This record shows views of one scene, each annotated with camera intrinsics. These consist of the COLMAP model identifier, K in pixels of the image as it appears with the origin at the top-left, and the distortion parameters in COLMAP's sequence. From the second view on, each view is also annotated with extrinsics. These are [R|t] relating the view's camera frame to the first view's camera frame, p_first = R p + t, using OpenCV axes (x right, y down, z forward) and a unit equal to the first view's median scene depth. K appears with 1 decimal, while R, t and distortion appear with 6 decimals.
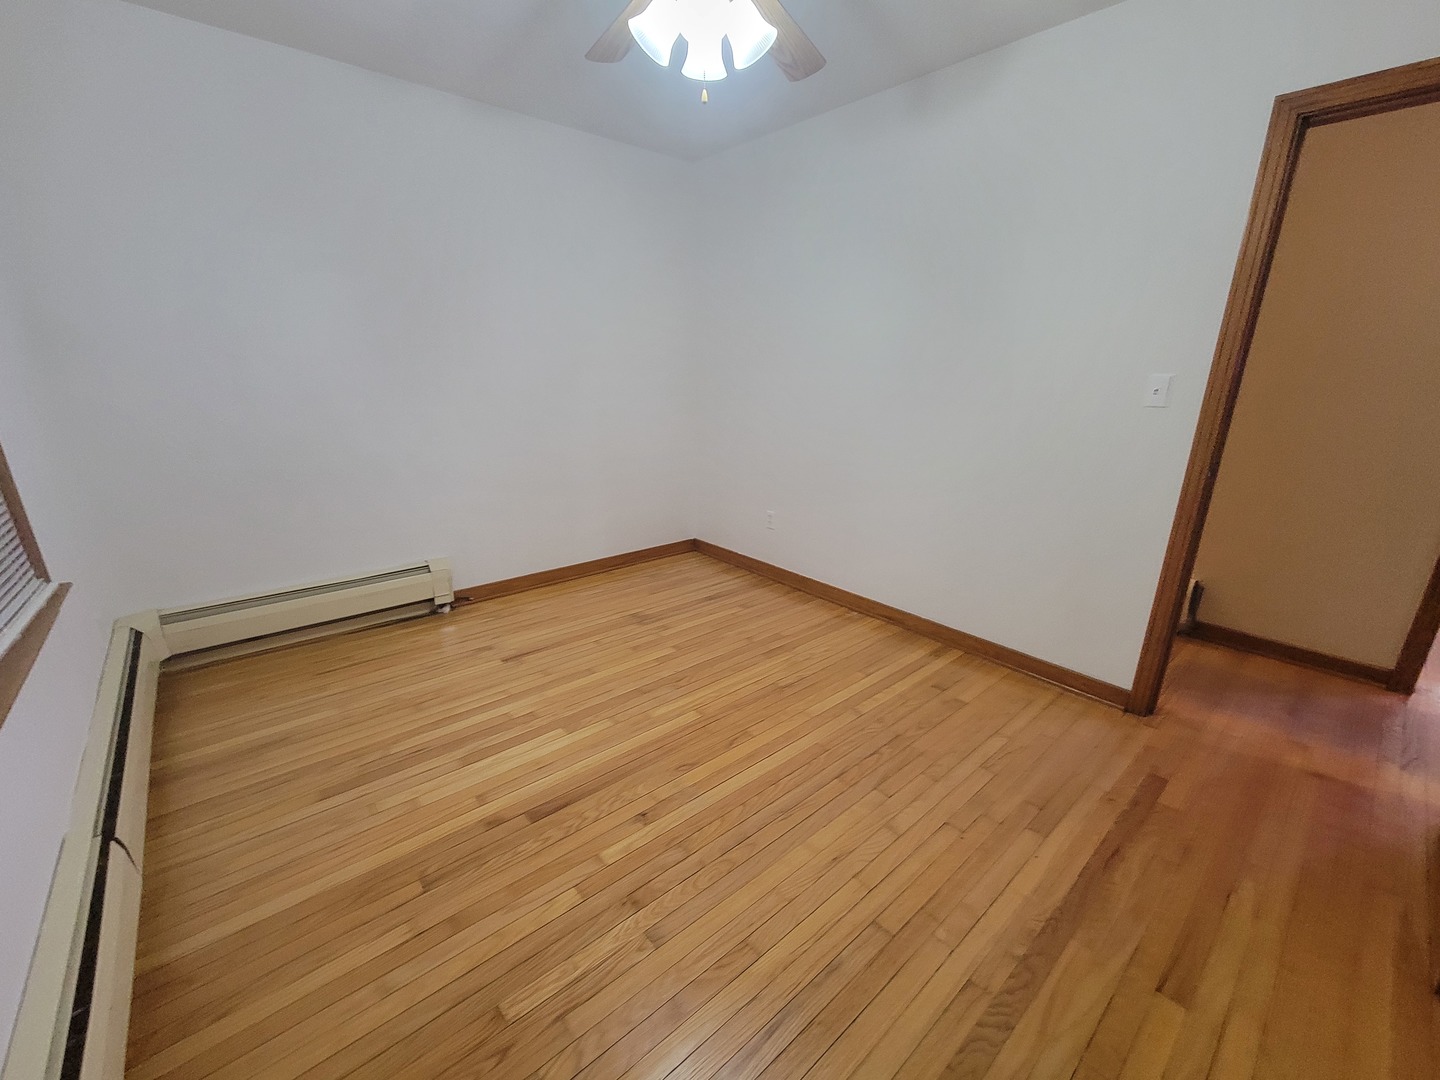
lens RADIAL K [[589.4, 0, 731.1], [0, 589.4, 551.5], [0, 0, 1]] dist [-0.001919, -0.000119]
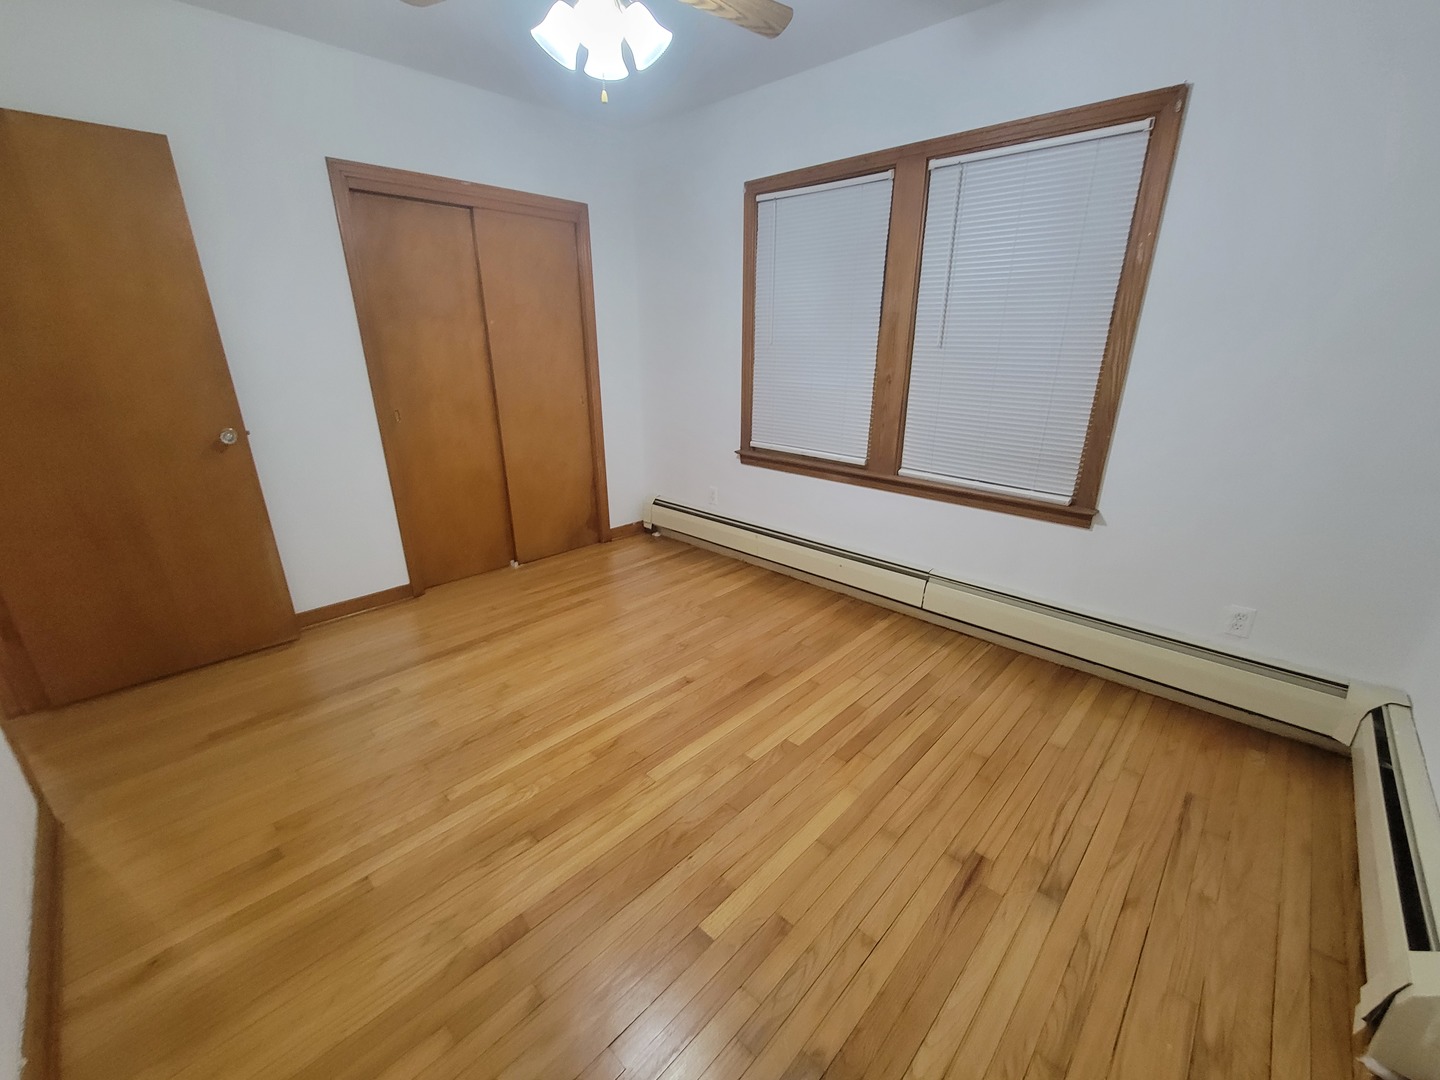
lens RADIAL K [[589.4, 0, 731.1], [0, 589.4, 551.5], [0, 0, 1]] dist [-0.001919, -0.000119]
pose [[-0.995359, 0.020951, -0.093921, -0.109520], [-0.040492, 0.794209, 0.606294, -0.547464], [0.087295, 0.607284, -0.789675, 1.665301]]
